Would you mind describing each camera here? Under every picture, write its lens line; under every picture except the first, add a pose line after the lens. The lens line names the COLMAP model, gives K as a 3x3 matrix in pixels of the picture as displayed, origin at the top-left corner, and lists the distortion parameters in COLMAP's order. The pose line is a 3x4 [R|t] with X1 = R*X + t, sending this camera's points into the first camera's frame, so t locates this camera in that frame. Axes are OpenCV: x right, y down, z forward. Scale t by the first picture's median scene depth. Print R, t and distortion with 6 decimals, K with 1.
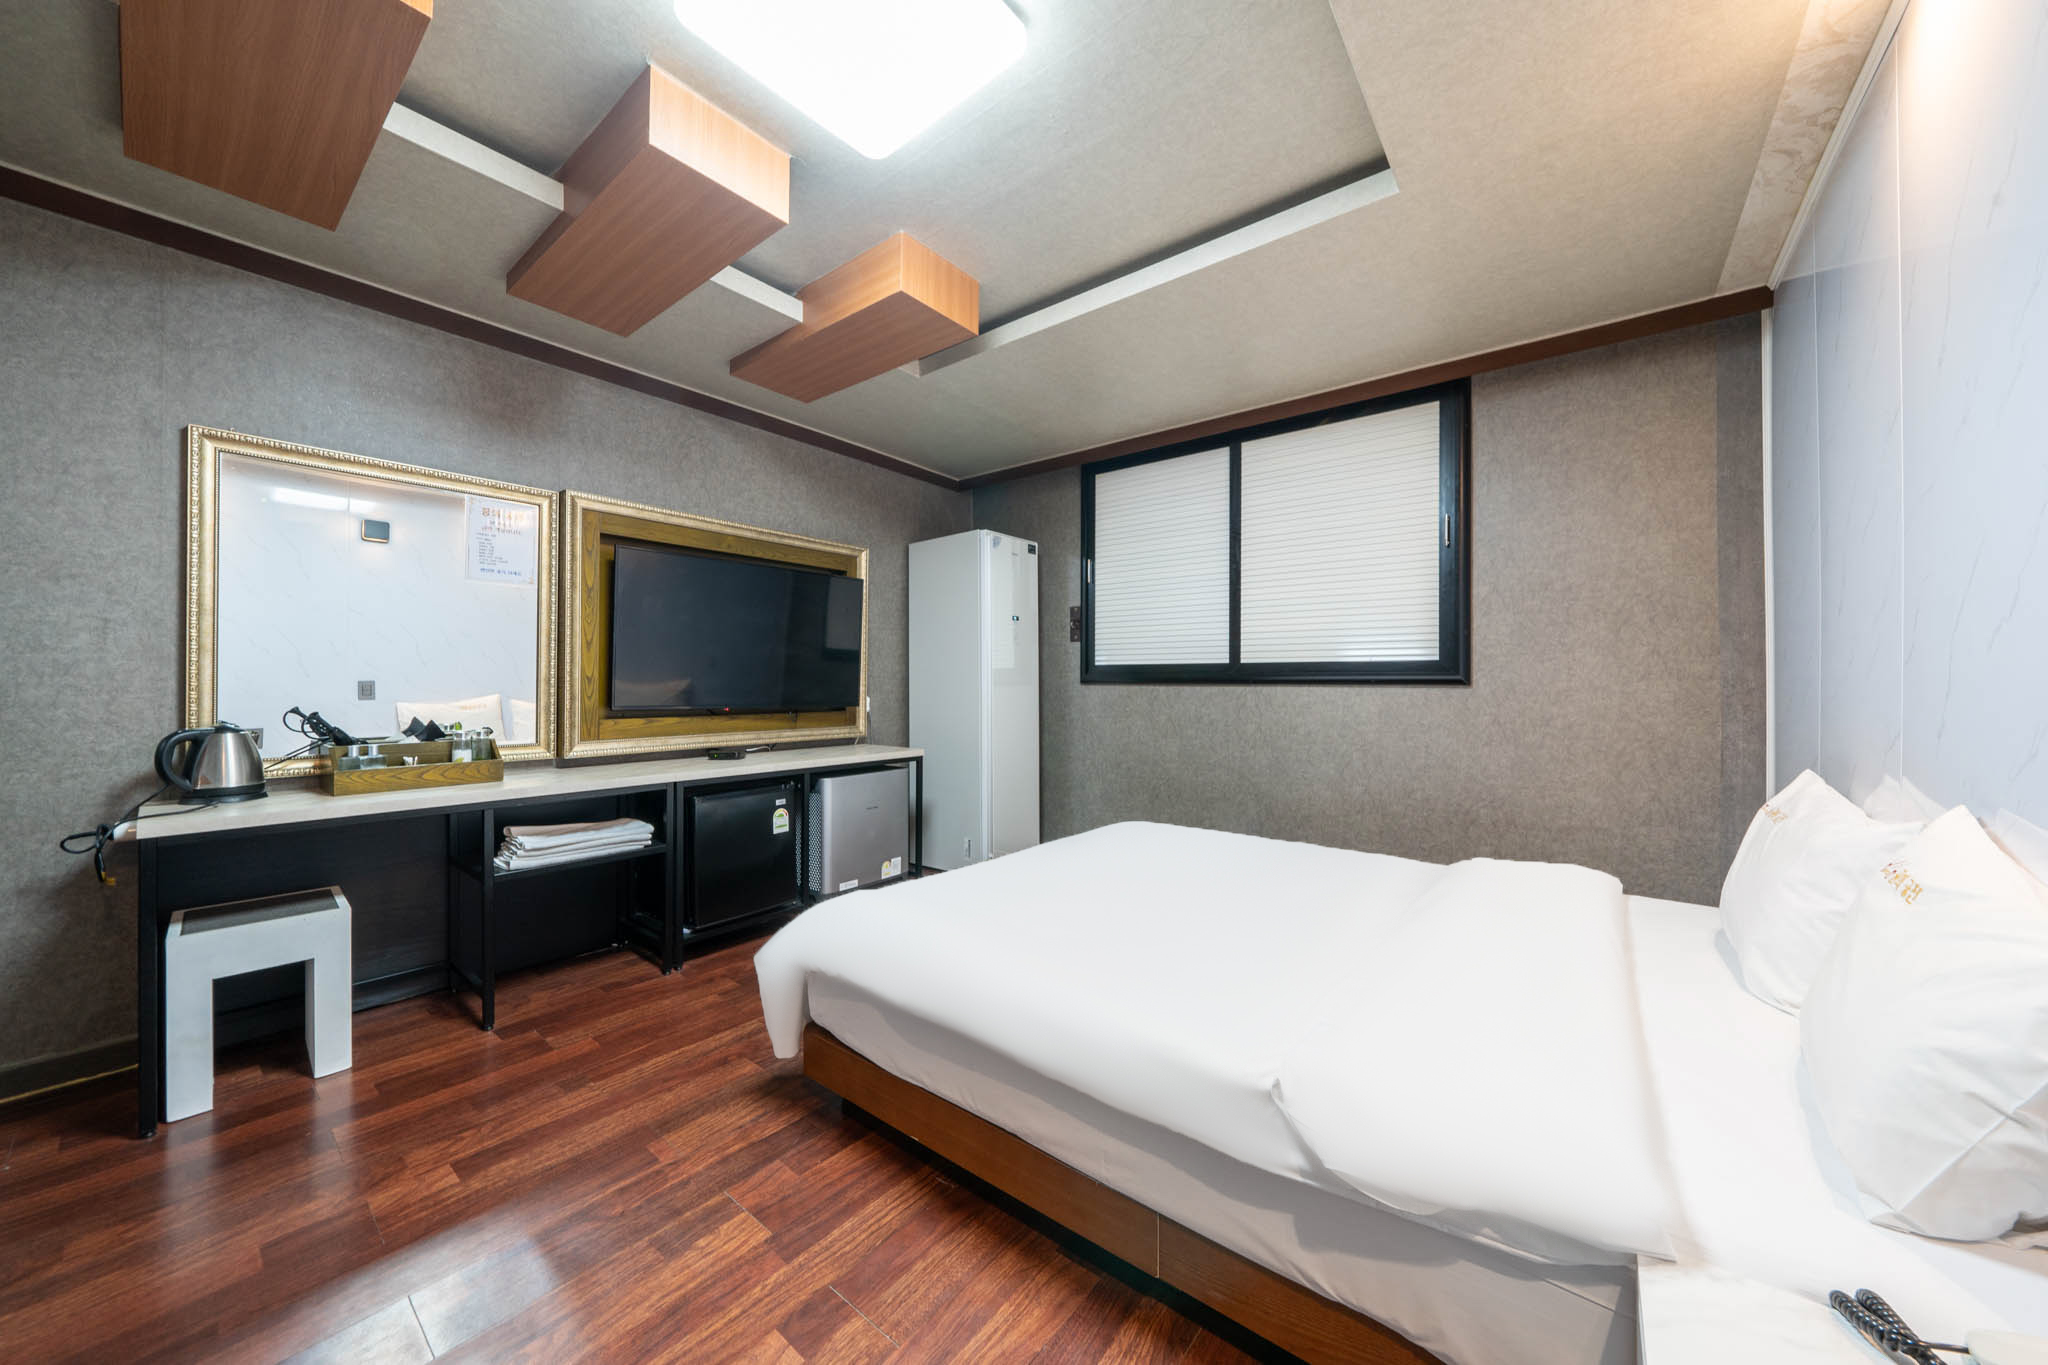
lens RADIAL K [[701.5, 0, 1049.1], [0, 701.5, 673.6], [0, 0, 1]] dist [-0.002219, -0.000535]
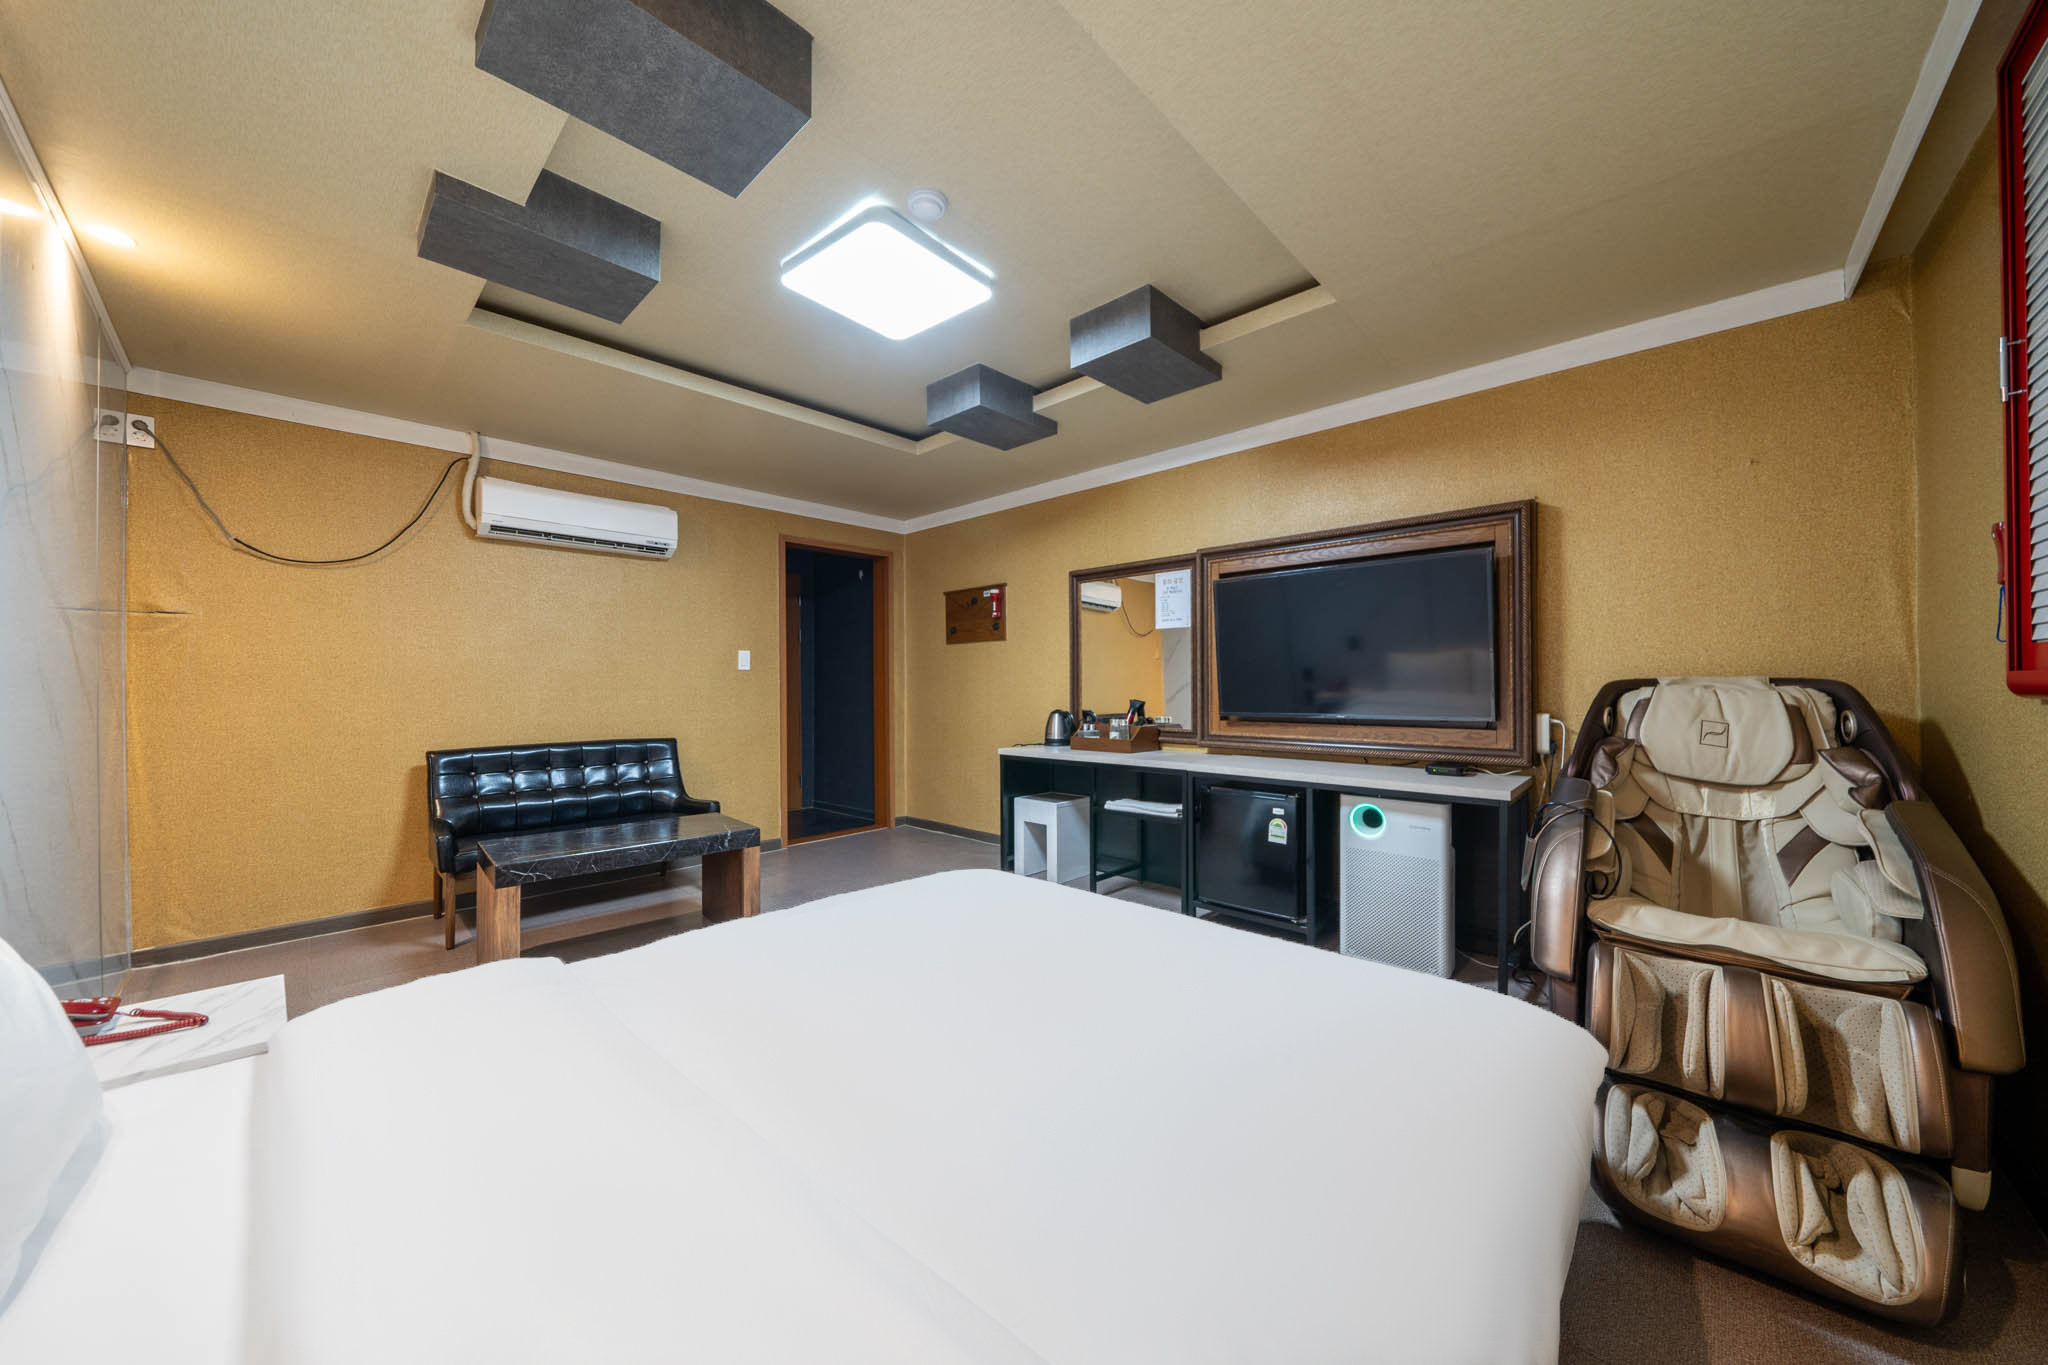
lens RADIAL K [[701.5, 0, 1035.7], [0, 701.5, 687.1], [0, 0, 1]] dist [-0.002219, -0.000535]
pose [[-0.119170, 0.001441, -0.992873, 0.744205], [0.013976, 0.999902, -0.000227, 0.007333], [0.992776, -0.013903, -0.119178, 0.938927]]
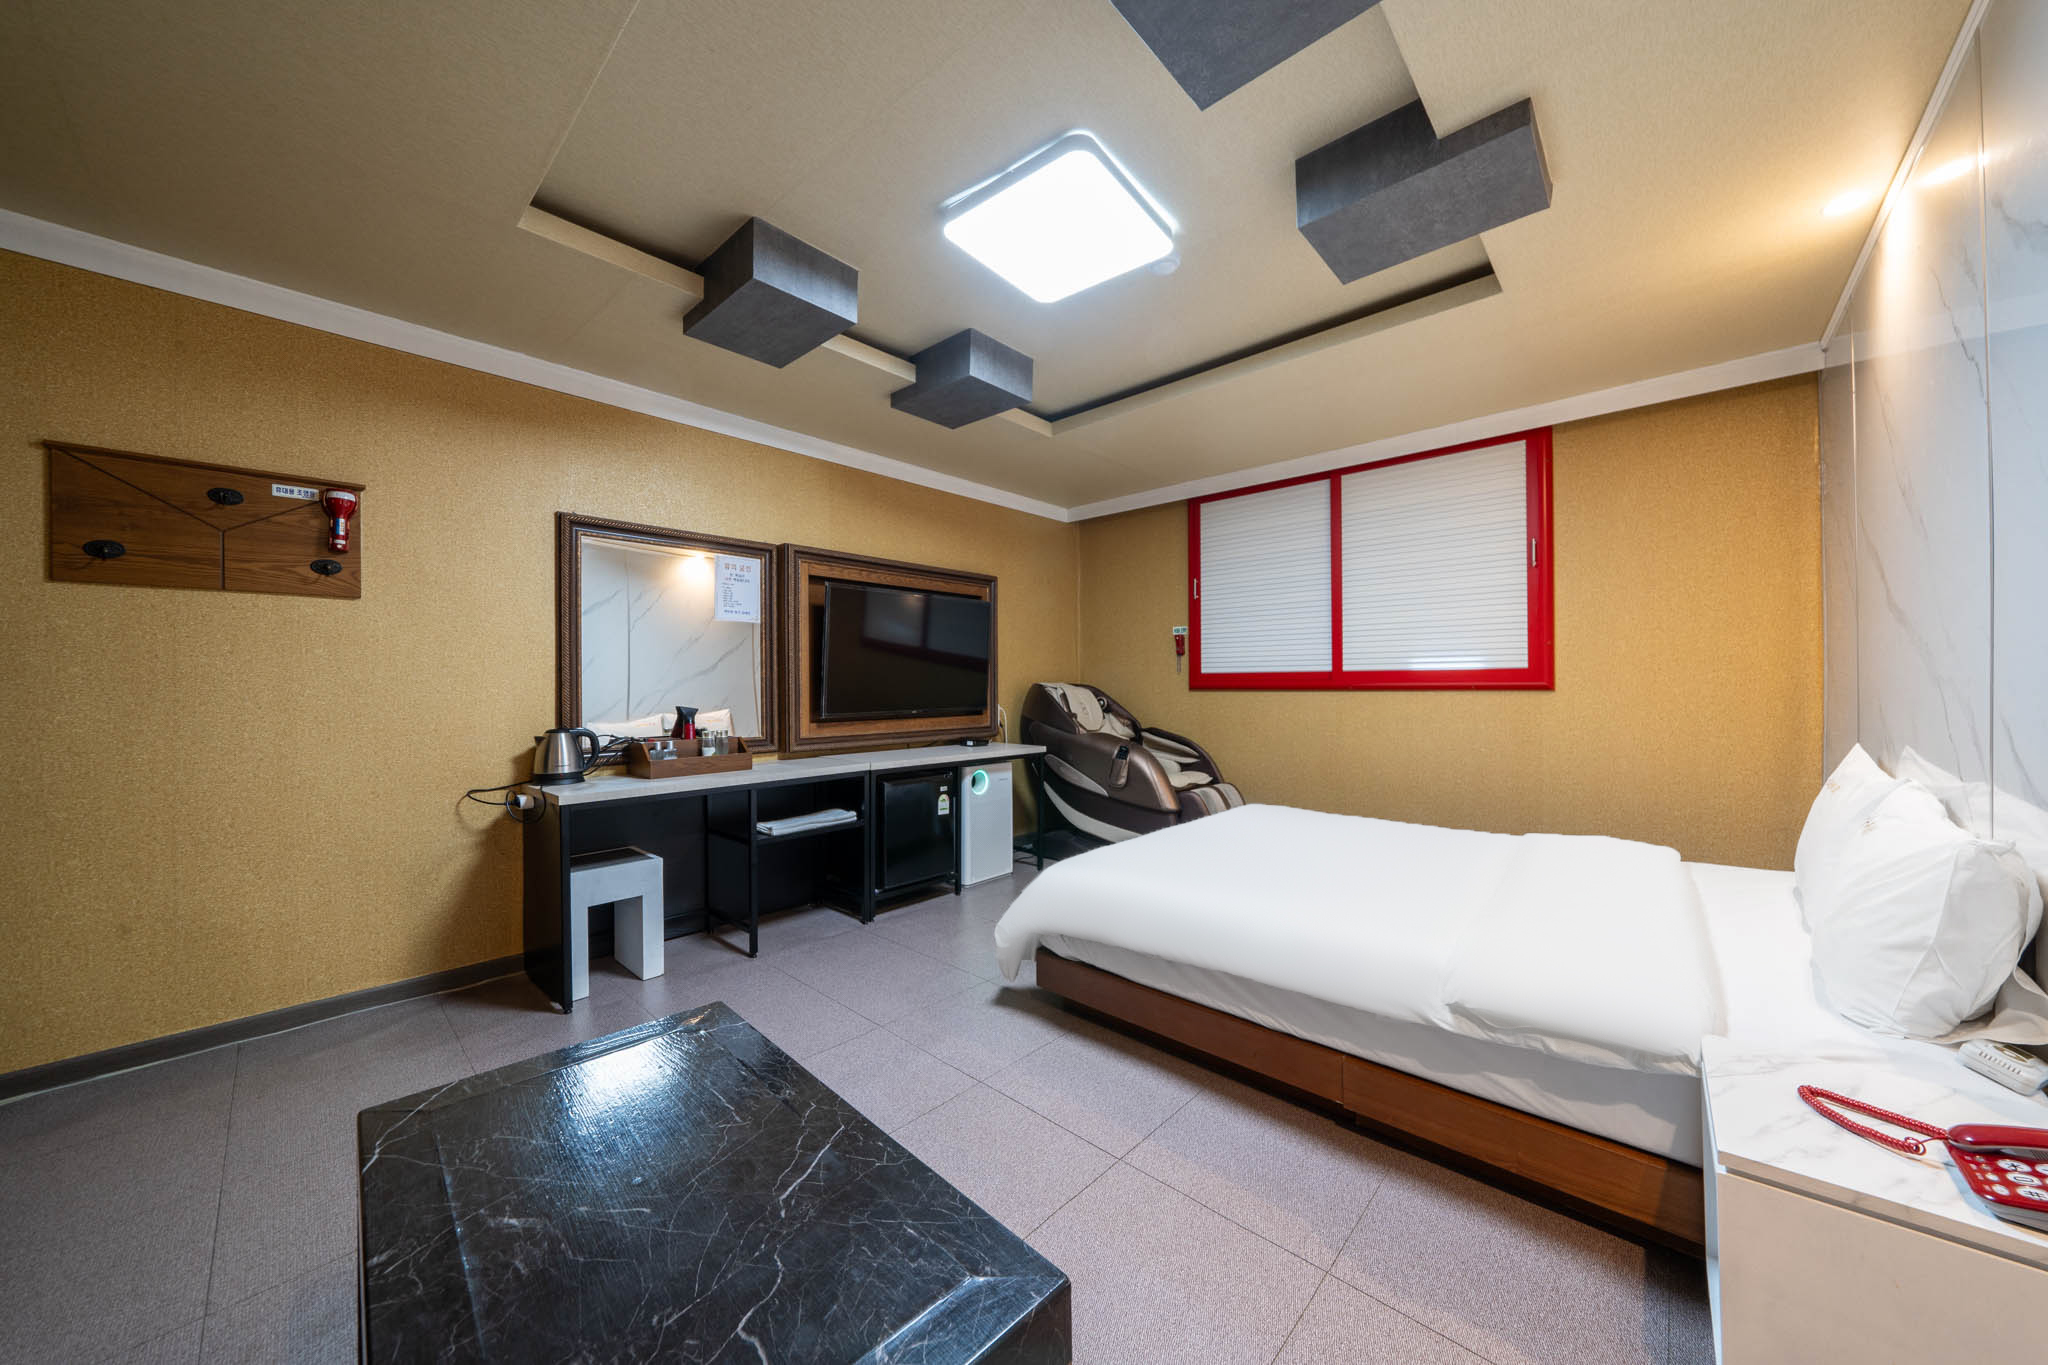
lens RADIAL K [[701.5, 0, 1036.7], [0, 701.5, 684.4], [0, 0, 1]] dist [-0.002219, -0.000535]
pose [[0.994994, -0.006072, -0.099748, -0.122408], [0.007176, 0.999917, 0.010716, -0.009399], [0.099675, -0.011378, 0.994955, -0.213938]]
